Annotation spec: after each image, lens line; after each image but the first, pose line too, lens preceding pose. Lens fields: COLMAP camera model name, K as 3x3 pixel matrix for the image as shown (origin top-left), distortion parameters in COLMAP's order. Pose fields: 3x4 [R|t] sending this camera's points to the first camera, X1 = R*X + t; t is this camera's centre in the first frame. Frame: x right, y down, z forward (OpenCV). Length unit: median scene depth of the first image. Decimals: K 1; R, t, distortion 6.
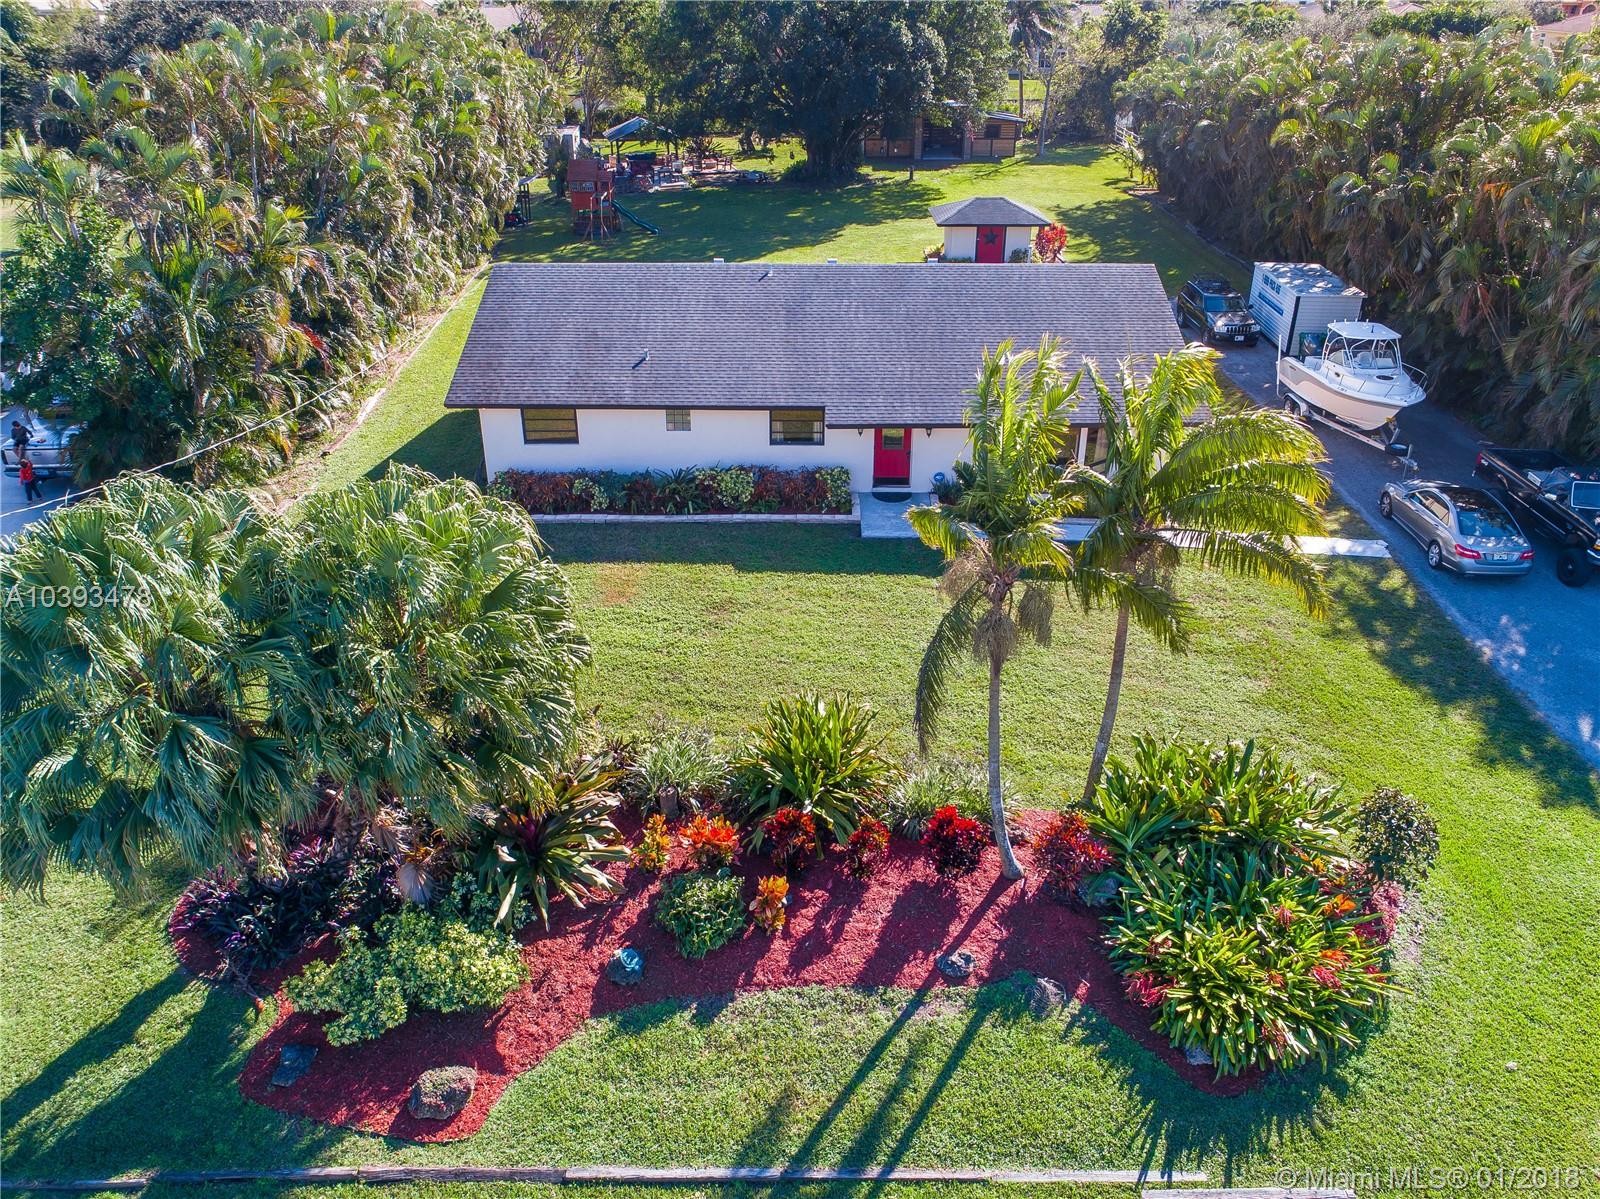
lens RADIAL K [[1205.0, 0, 800.0], [0, 1205.0, 599.5], [0, 0, 1]] dist [-0.007690, -0.002938]
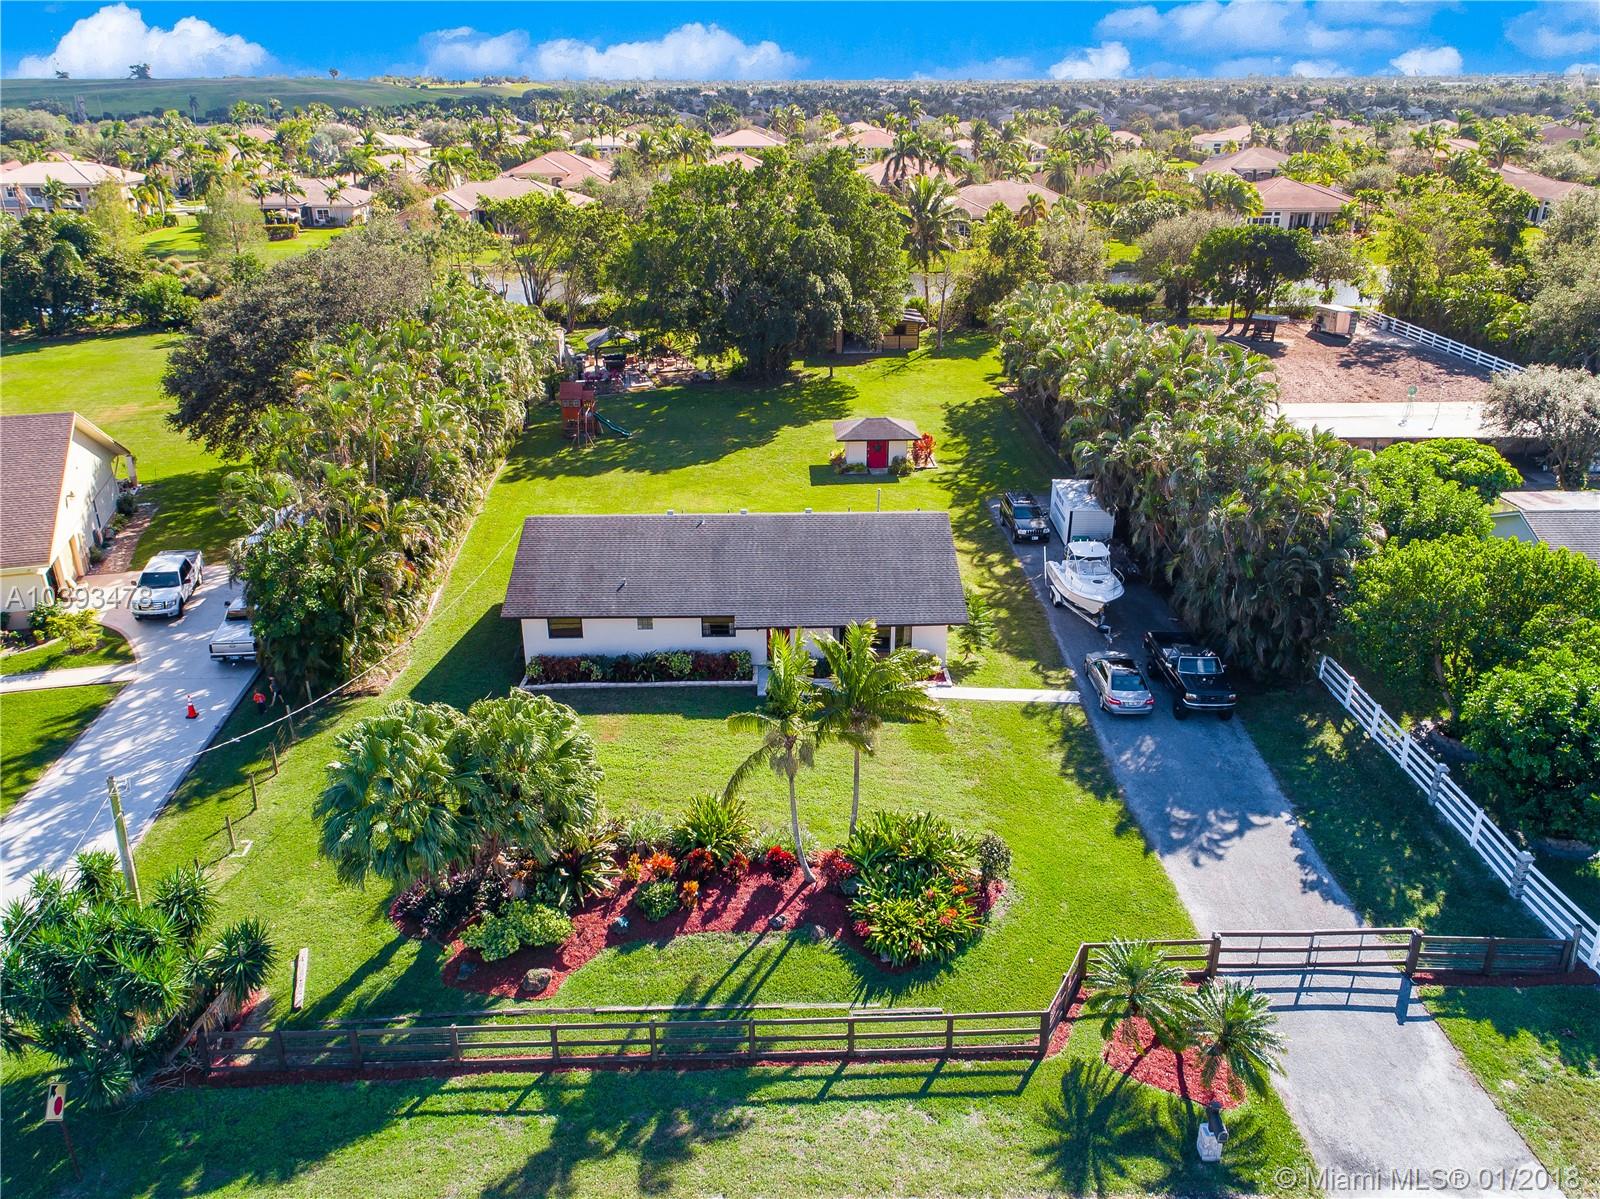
lens RADIAL K [[1218.3, 0, 800.0], [0, 1218.3, 599.5], [0, 0, 1]] dist [0.009374, 0.001920]
pose [[0.999613, -0.013423, 0.024349, 0.116646], [0.015282, 0.996850, -0.077827, -0.085954], [-0.023228, 0.078169, 0.996669, -1.103381]]
